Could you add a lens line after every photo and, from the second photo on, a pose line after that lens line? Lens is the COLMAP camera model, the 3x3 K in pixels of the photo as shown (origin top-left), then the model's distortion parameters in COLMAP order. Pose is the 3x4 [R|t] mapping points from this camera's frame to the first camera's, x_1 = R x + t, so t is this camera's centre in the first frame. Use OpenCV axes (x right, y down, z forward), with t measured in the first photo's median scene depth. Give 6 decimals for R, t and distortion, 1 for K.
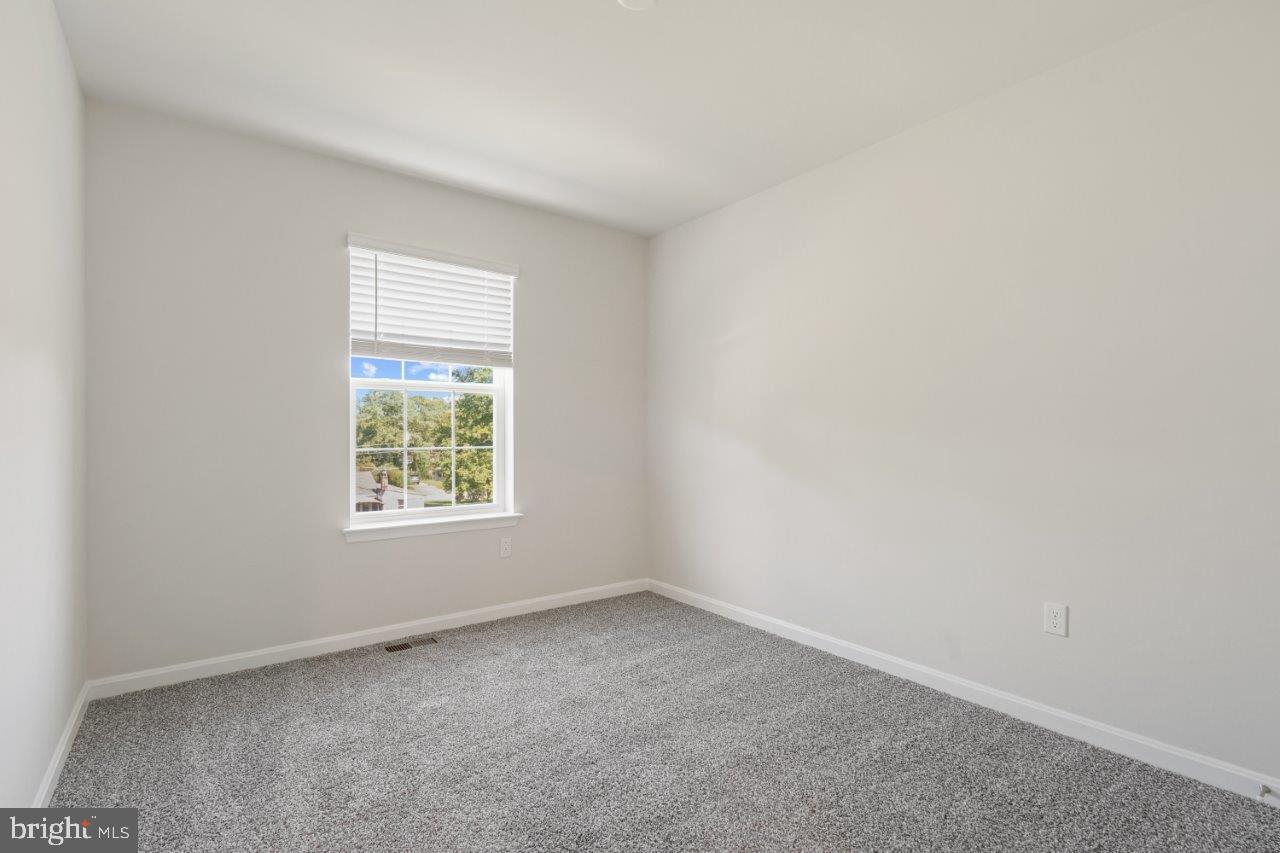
lens RADIAL K [[584.2, 0, 638.7], [0, 584.2, 430.2], [0, 0, 1]] dist [-0.003355, -0.000525]
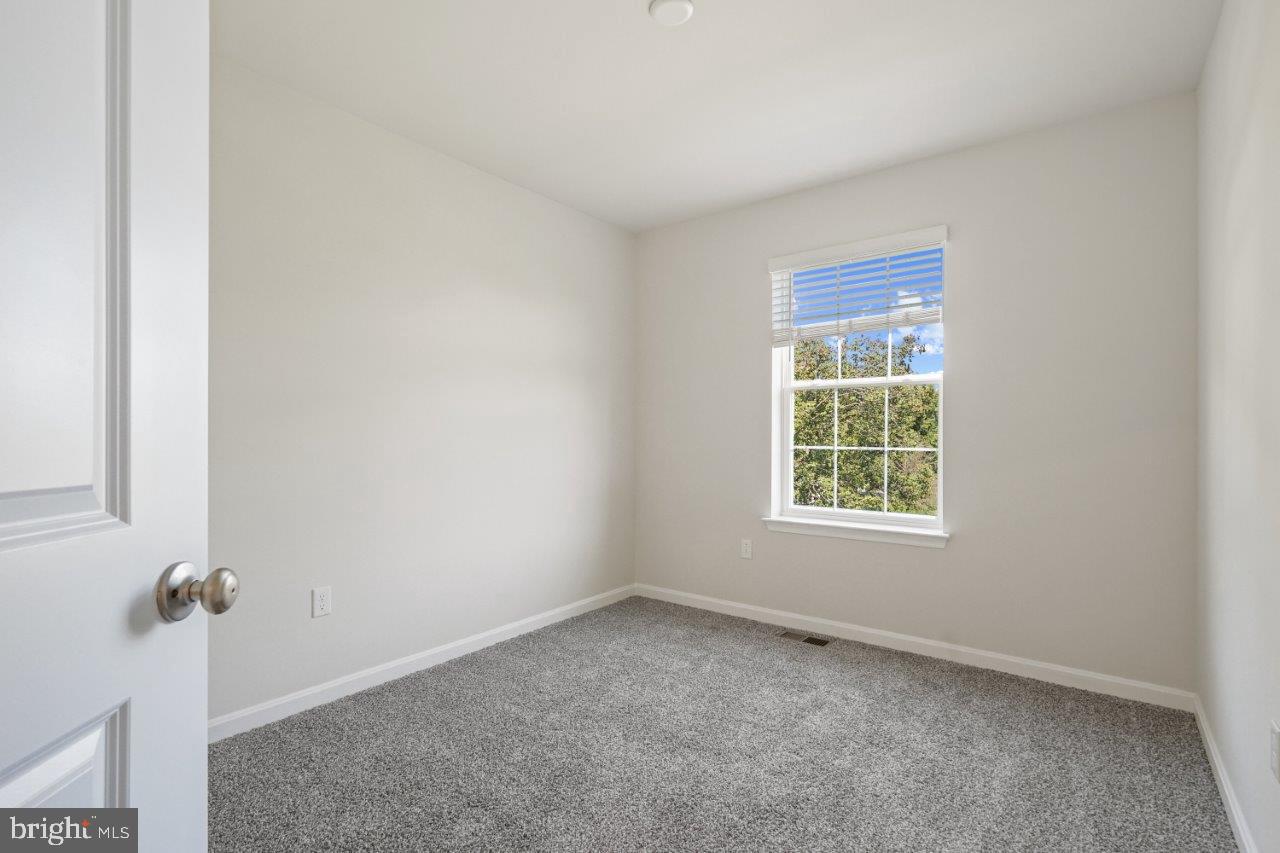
lens RADIAL K [[584.2, 0, 639.0], [0, 584.2, 431.5], [0, 0, 1]] dist [-0.003355, -0.000525]
pose [[0.254918, -0.013138, -0.966873, 0.518537], [0.005742, 0.999911, -0.012073, 0.009635], [0.966946, -0.002474, 0.254971, 0.429834]]
